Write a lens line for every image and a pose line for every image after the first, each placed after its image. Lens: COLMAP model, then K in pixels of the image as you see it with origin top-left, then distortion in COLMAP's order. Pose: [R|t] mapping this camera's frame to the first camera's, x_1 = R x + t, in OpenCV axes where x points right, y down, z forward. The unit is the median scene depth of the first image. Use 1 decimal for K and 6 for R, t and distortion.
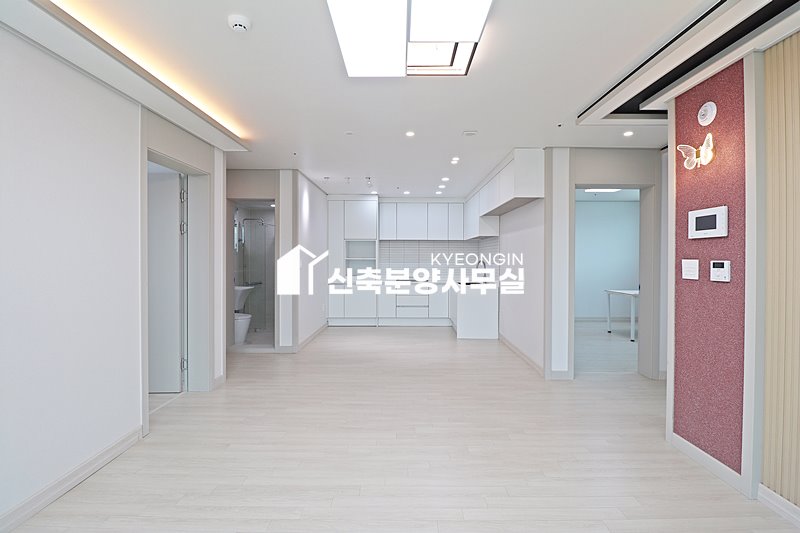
lens RADIAL K [[369.5, 0, 403.6], [0, 369.5, 261.3], [0, 0, 1]] dist [-0.004480, -0.010697]
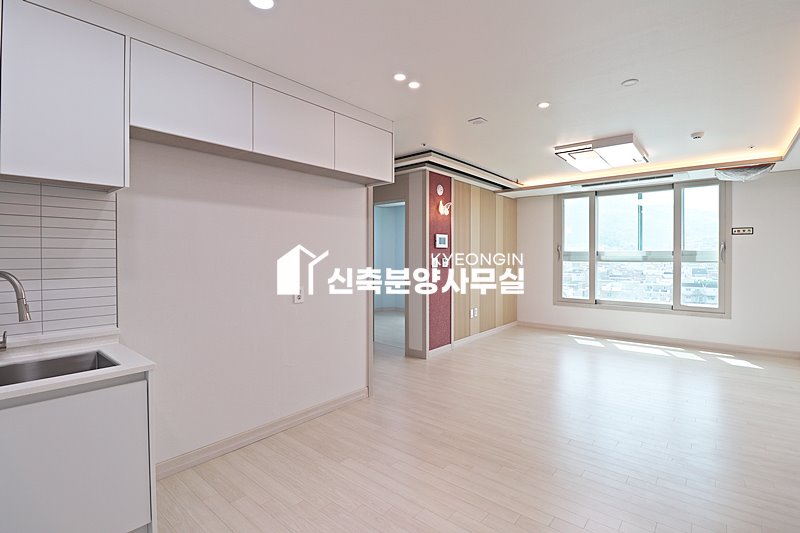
lens RADIAL K [[369.5, 0, 406.7], [0, 369.5, 258.6], [0, 0, 1]] dist [-0.004480, -0.010697]
pose [[-0.765803, -0.007762, 0.643029, -0.264800], [0.003560, 0.999861, 0.016309, -0.022942], [-0.643066, 0.014779, -0.765668, 1.759897]]
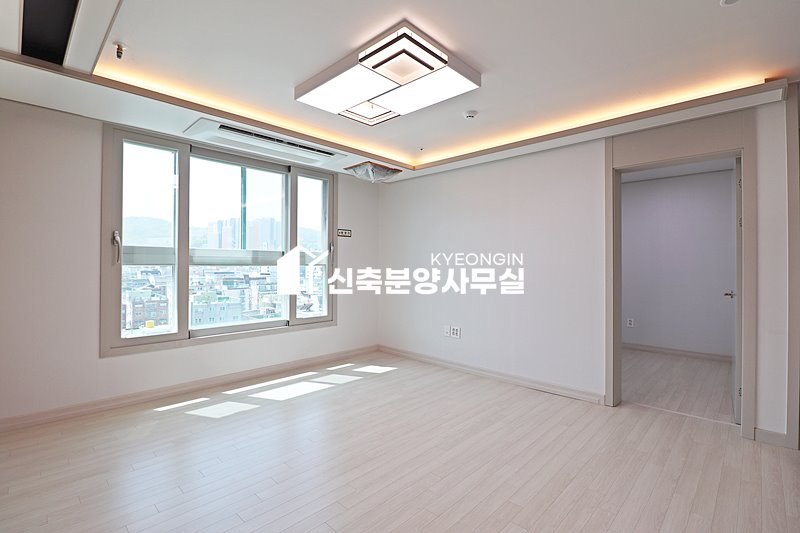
lens RADIAL K [[369.5, 0, 404.6], [0, 369.5, 263.4], [0, 0, 1]] dist [-0.004480, -0.010697]
pose [[-0.688042, -0.010180, -0.725599, 0.482750], [-0.014365, 0.999897, -0.000407, 0.009021], [0.725528, 0.010143, -0.688118, 0.989305]]
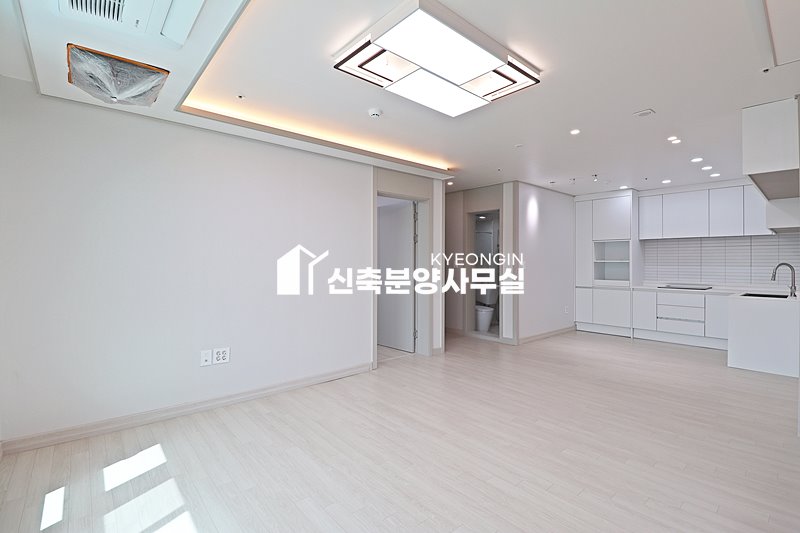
lens RADIAL K [[369.5, 0, 402.4], [0, 369.5, 263.4], [0, 0, 1]] dist [-0.004480, -0.010697]
pose [[0.656339, 0.001843, -0.754464, 0.441653], [-0.006712, 0.999972, -0.003396, 0.009615], [0.754437, 0.007293, 0.656332, 0.015003]]
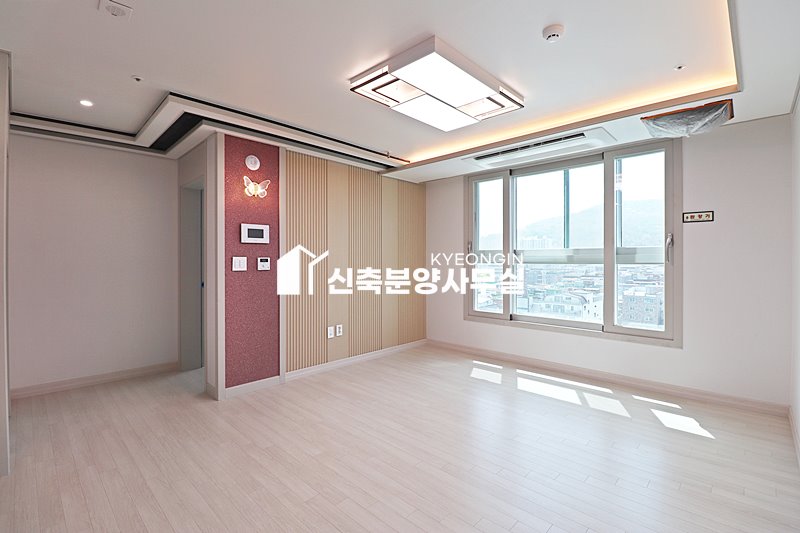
lens RADIAL K [[369.5, 0, 404.1], [0, 369.5, 261.8], [0, 0, 1]] dist [-0.004480, -0.010697]
pose [[-0.725563, -0.007743, 0.688112, -0.446315], [0.003485, 0.999883, 0.014926, -0.003517], [-0.688147, 0.013227, -0.725451, 1.066433]]
